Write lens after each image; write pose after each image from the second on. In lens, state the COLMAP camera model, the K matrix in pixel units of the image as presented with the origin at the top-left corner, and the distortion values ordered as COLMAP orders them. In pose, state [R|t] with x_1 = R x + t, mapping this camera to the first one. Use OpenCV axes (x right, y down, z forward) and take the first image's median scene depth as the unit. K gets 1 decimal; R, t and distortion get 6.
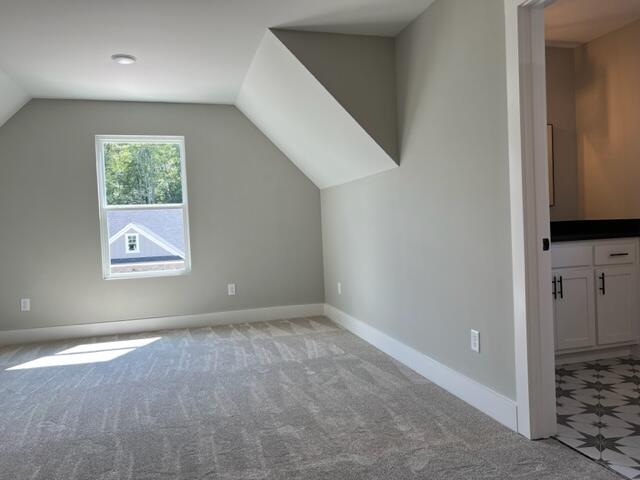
lens RADIAL K [[482.8, 0, 318.3], [0, 482.8, 237.7], [0, 0, 1]] dist [0.015408, 0.003994]
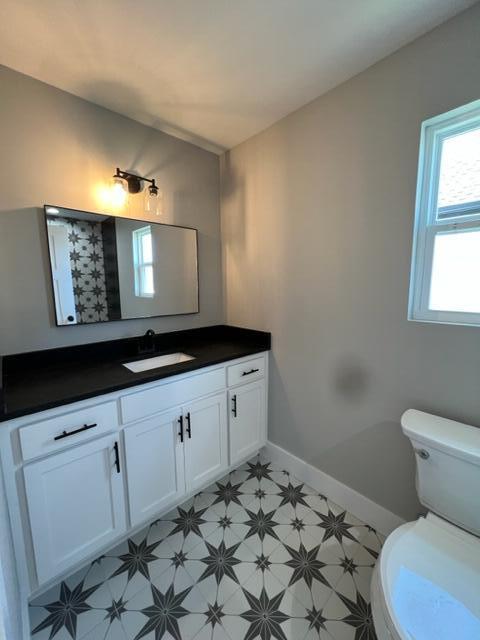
lens RADIAL K [[257.6, 0, 238.3], [0, 257.6, 324.7], [0, 0, 1]] dist [-0.000302, -0.000024]
pose [[0.877812, -0.010833, 0.478882, 0.356542], [-0.028579, 0.996779, 0.074933, -0.096087], [-0.478152, -0.079463, 0.874675, 0.577096]]
